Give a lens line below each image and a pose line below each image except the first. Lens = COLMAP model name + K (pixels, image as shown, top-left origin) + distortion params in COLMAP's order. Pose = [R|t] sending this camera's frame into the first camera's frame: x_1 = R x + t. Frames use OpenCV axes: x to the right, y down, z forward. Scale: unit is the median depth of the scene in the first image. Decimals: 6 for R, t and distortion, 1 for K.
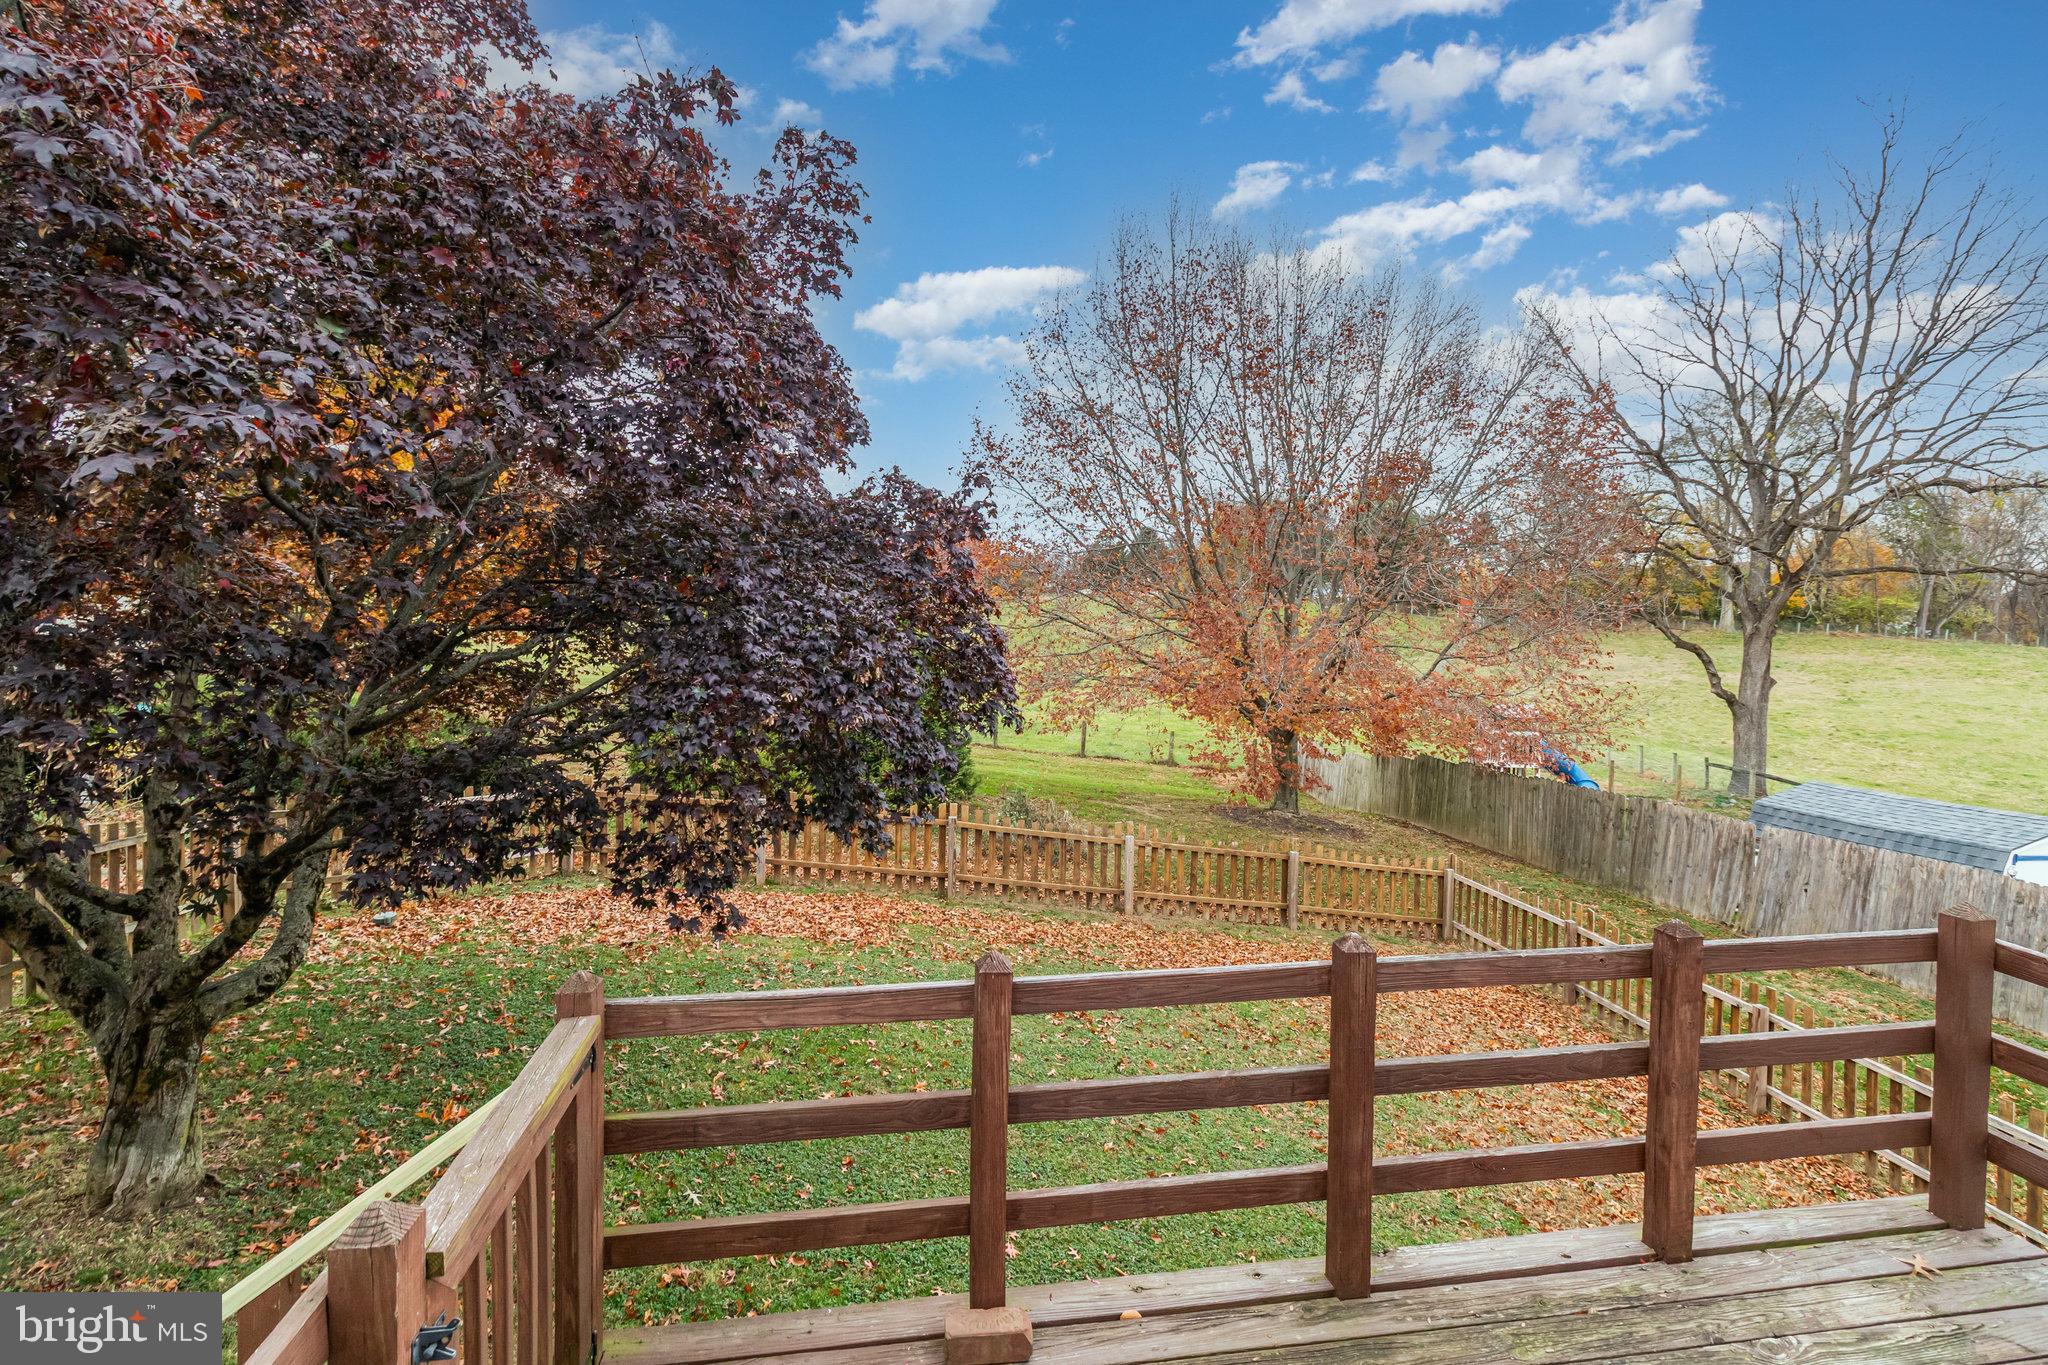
lens RADIAL K [[958.7, 0, 1029.6], [0, 958.7, 665.1], [0, 0, 1]] dist [0.001418, -0.000032]
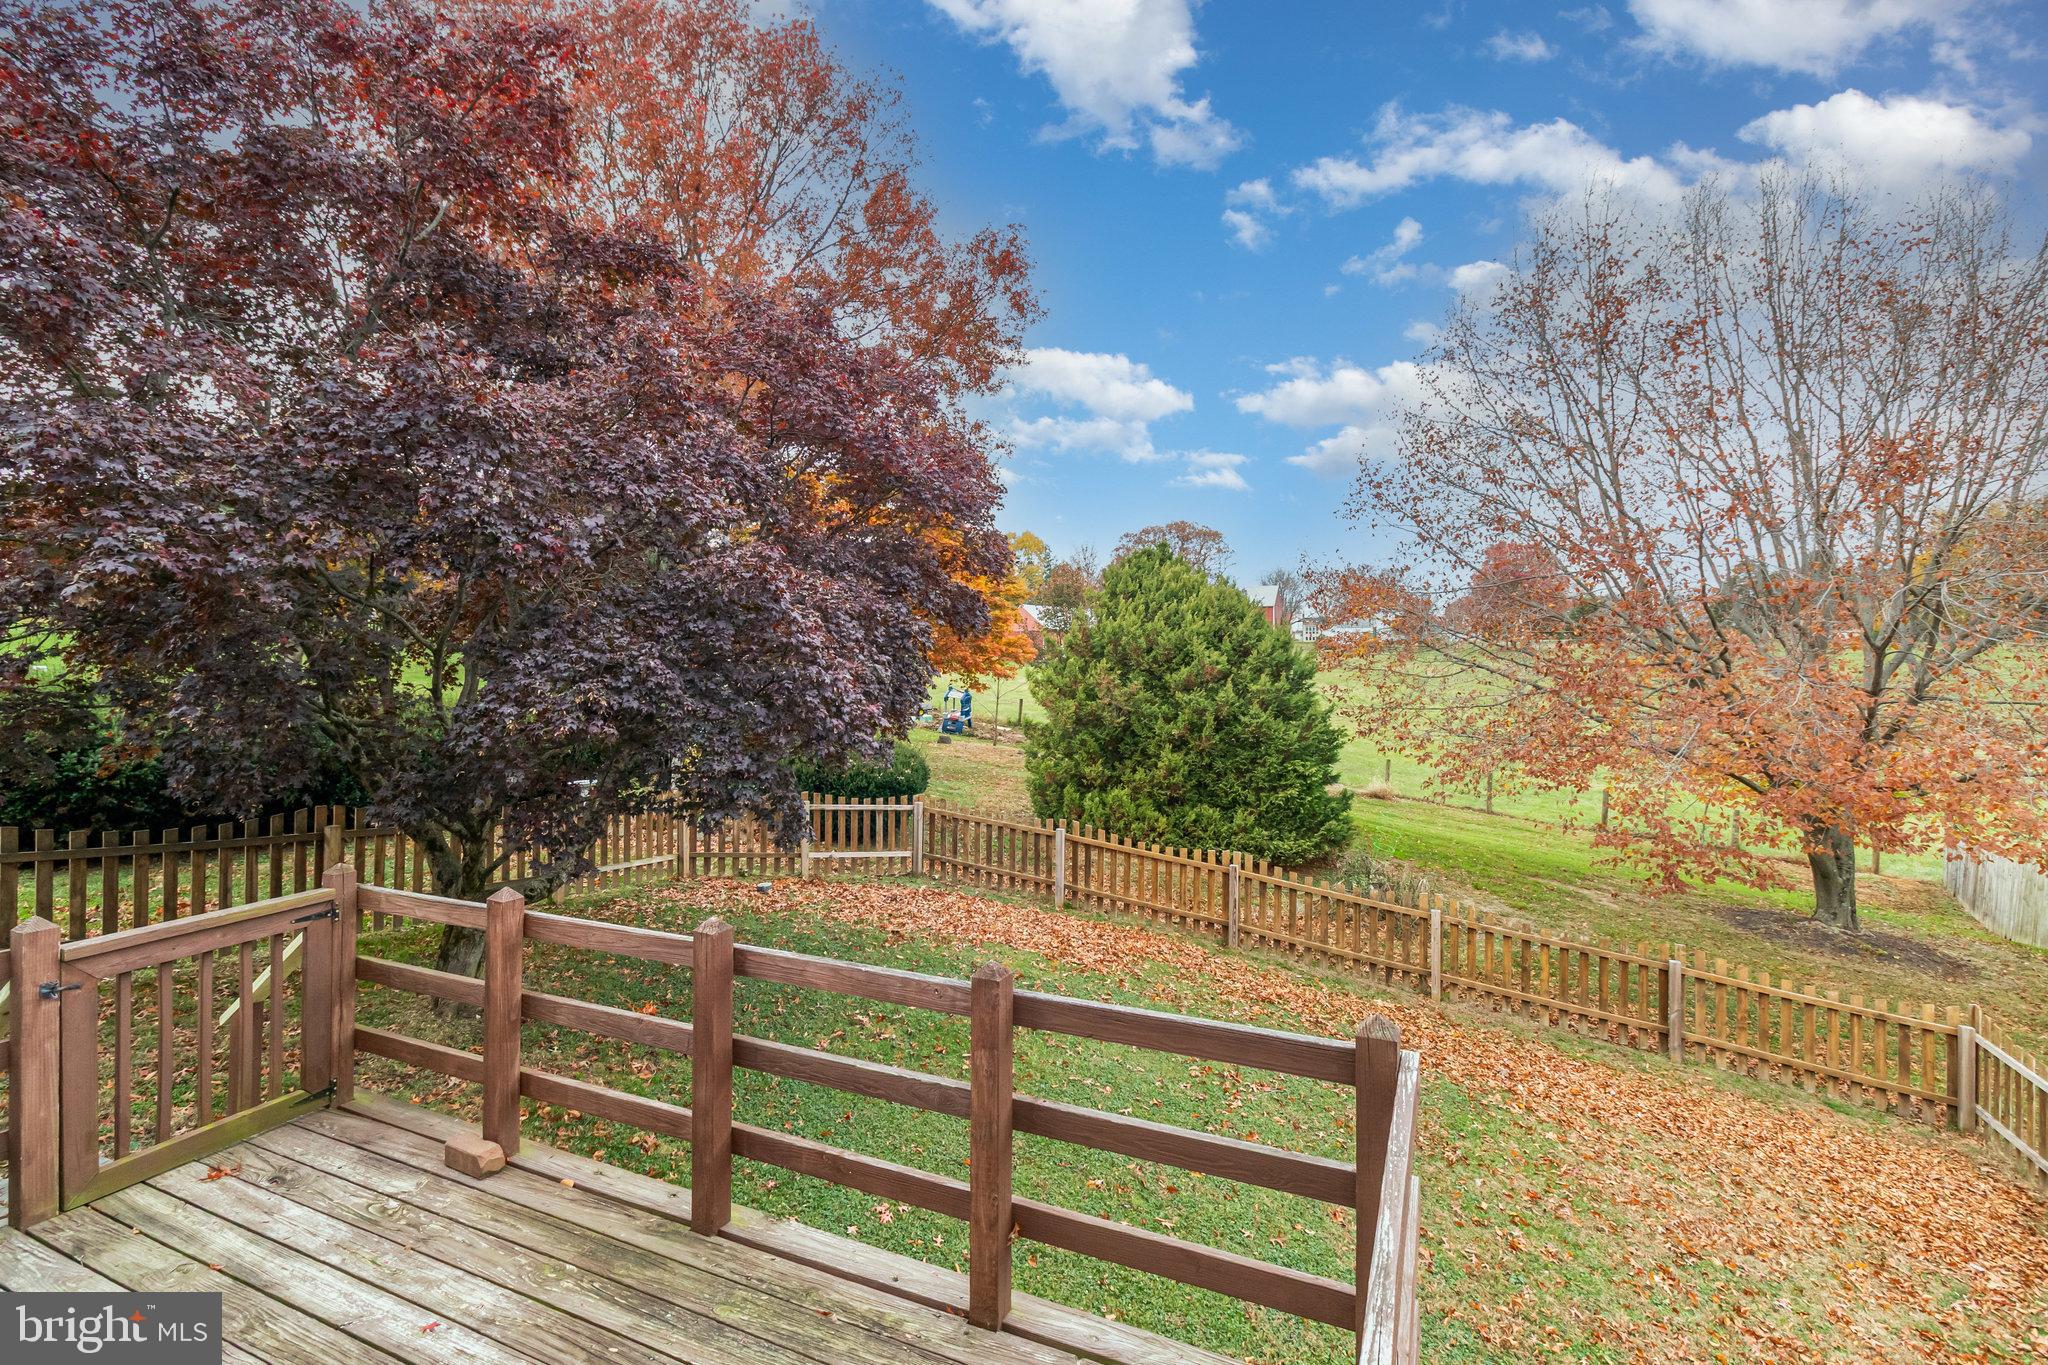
lens RADIAL K [[948.9, 0, 1024.0], [0, 948.9, 682.5], [0, 0, 1]] dist [0.002403, 0.000738]
pose [[0.828171, 0.002143, -0.560472, 0.323119], [-0.023665, 0.999235, -0.031148, 0.004216], [0.559976, 0.039060, 0.827588, 0.058634]]
